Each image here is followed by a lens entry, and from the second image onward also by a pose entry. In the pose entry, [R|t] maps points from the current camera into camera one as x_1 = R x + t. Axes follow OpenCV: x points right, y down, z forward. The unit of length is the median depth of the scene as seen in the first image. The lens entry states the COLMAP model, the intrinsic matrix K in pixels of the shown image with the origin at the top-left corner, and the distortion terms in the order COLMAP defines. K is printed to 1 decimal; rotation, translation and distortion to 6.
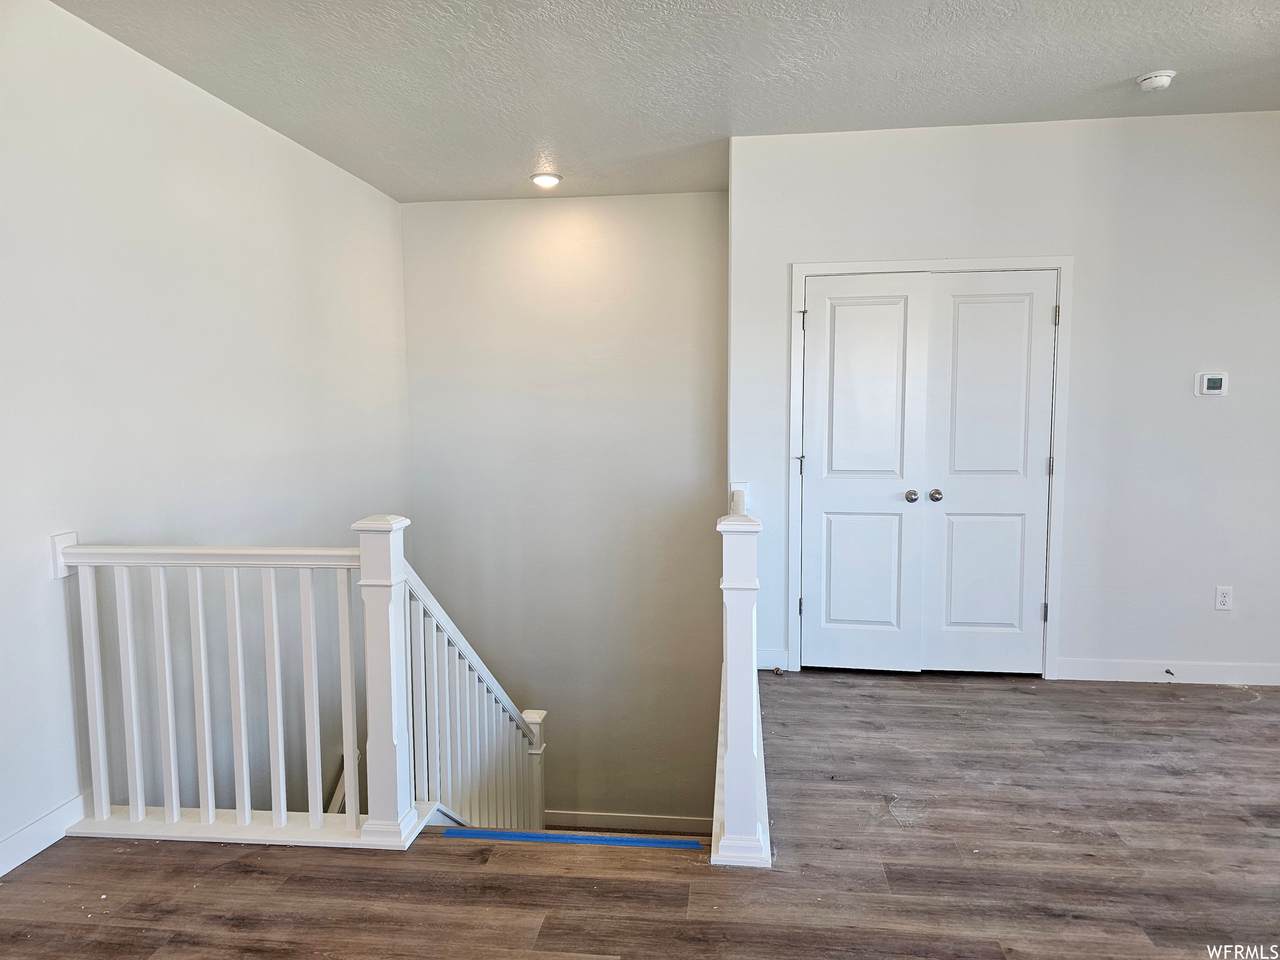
lens RADIAL K [[854.6, 0, 638.2], [0, 854.6, 482.9], [0, 0, 1]] dist [0.001178, -0.010982]
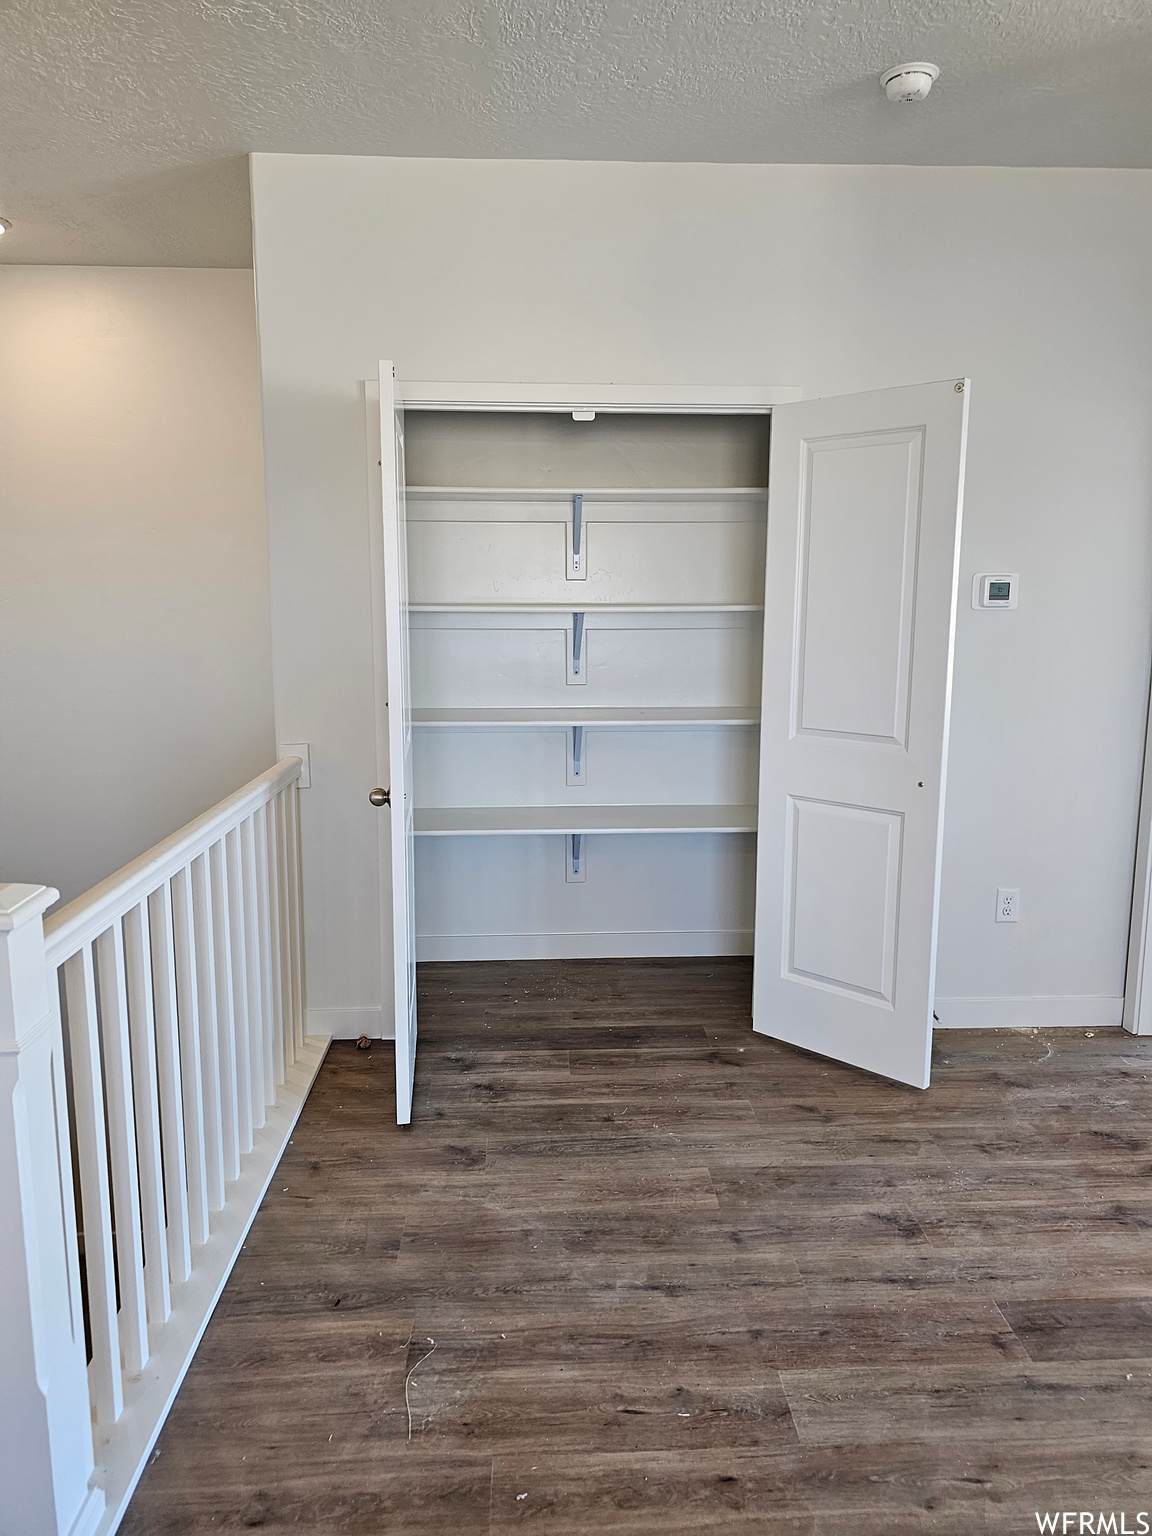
lens RADIAL K [[1025.5, 0, 576.7], [0, 1025.5, 762.9], [0, 0, 1]] dist [0.001178, -0.010982]
pose [[0.986078, -0.021994, 0.164824, 0.261178], [0.010414, 0.997436, 0.070798, -0.051237], [-0.165958, -0.068096, 0.983779, 0.314001]]
